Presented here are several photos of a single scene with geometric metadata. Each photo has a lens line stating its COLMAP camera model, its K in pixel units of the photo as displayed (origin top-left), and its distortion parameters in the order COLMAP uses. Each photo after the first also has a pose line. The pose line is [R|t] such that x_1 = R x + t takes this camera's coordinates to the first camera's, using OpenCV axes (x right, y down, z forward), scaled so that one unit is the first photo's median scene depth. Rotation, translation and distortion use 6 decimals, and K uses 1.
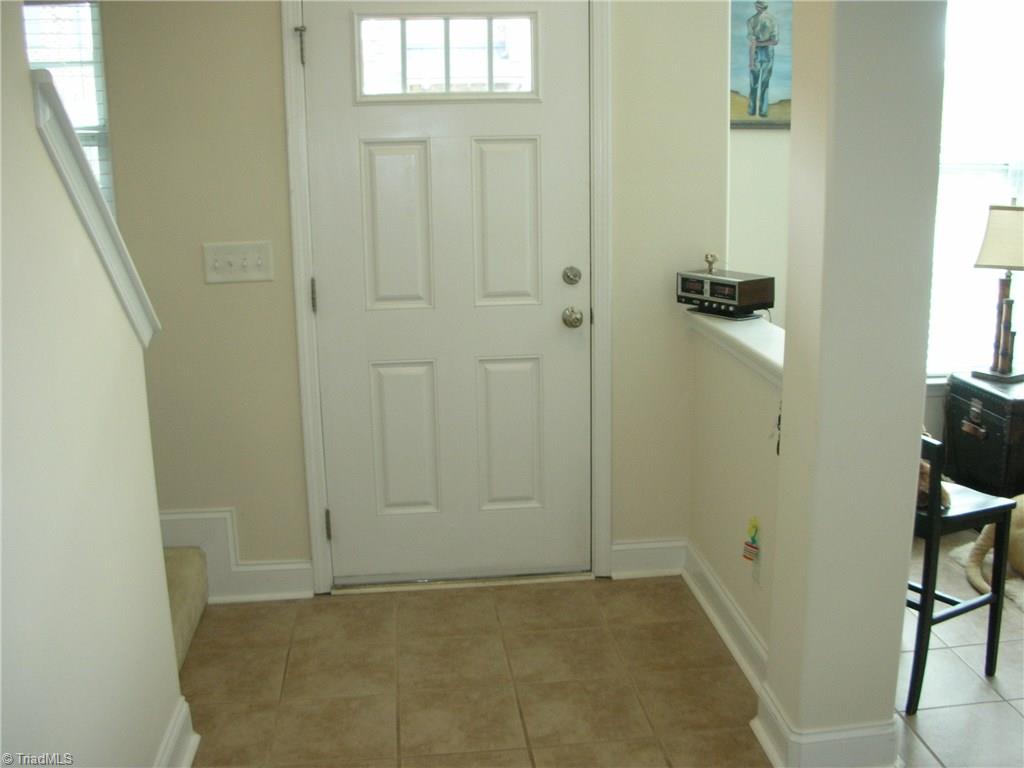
lens RADIAL K [[1054.2, 0, 512.0], [0, 1054.2, 384.0], [0, 0, 1]] dist [-0.211399, 0.157476]
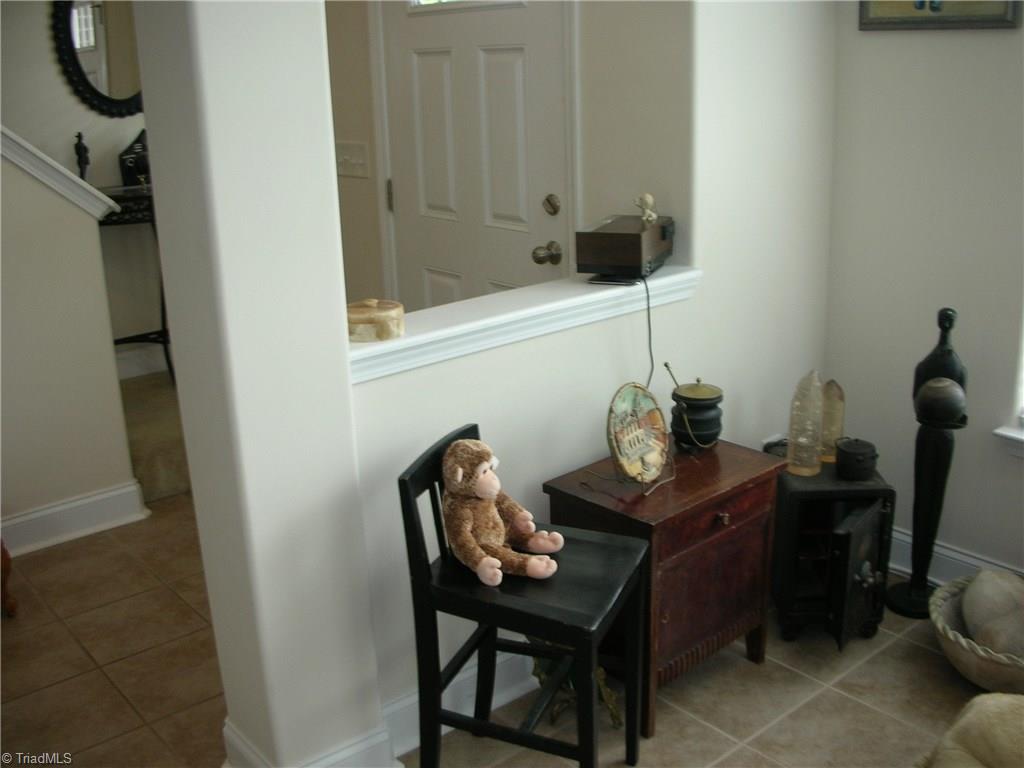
lens RADIAL K [[1054.2, 0, 512.0], [0, 1054.2, 384.0], [0, 0, 1]] dist [-0.211399, 0.157476]
pose [[0.559055, 0.247216, -0.791417, 0.777879], [-0.166934, 0.968529, 0.184619, -0.115622], [0.812152, 0.028902, 0.582730, 0.473319]]
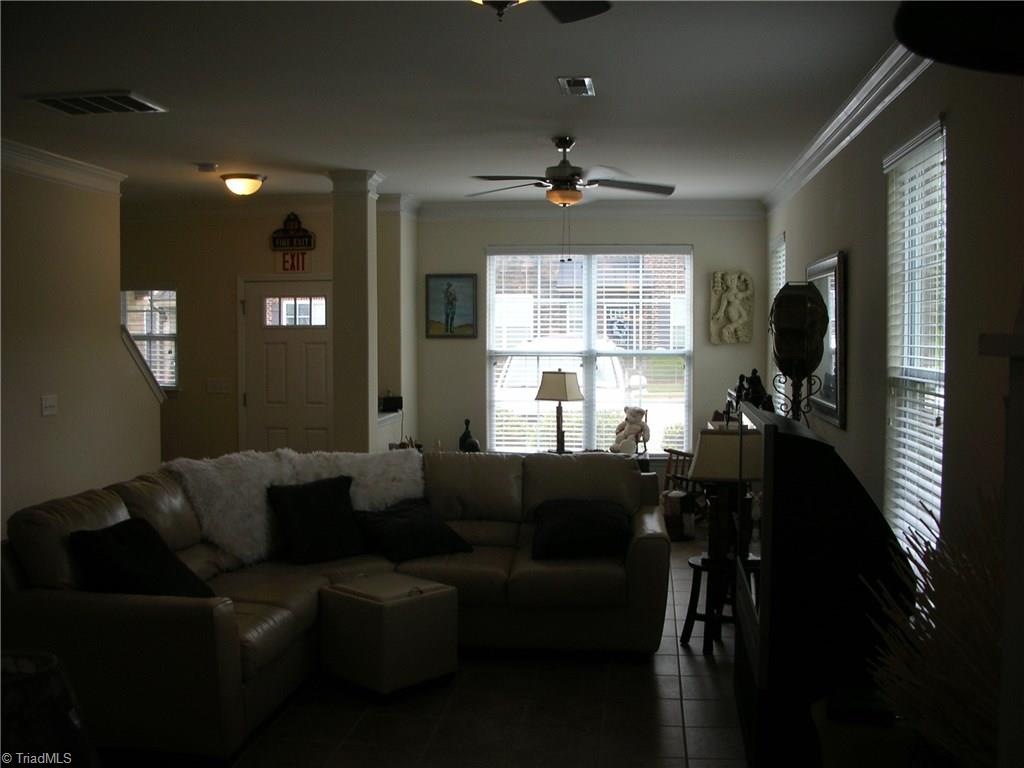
lens RADIAL K [[1054.2, 0, 512.0], [0, 1054.2, 384.0], [0, 0, 1]] dist [-0.211399, 0.157476]
pose [[0.971471, 0.024068, -0.235936, 1.079695], [-0.066813, 0.982317, -0.174897, 0.289421], [0.227555, 0.185670, 0.955900, -1.362523]]
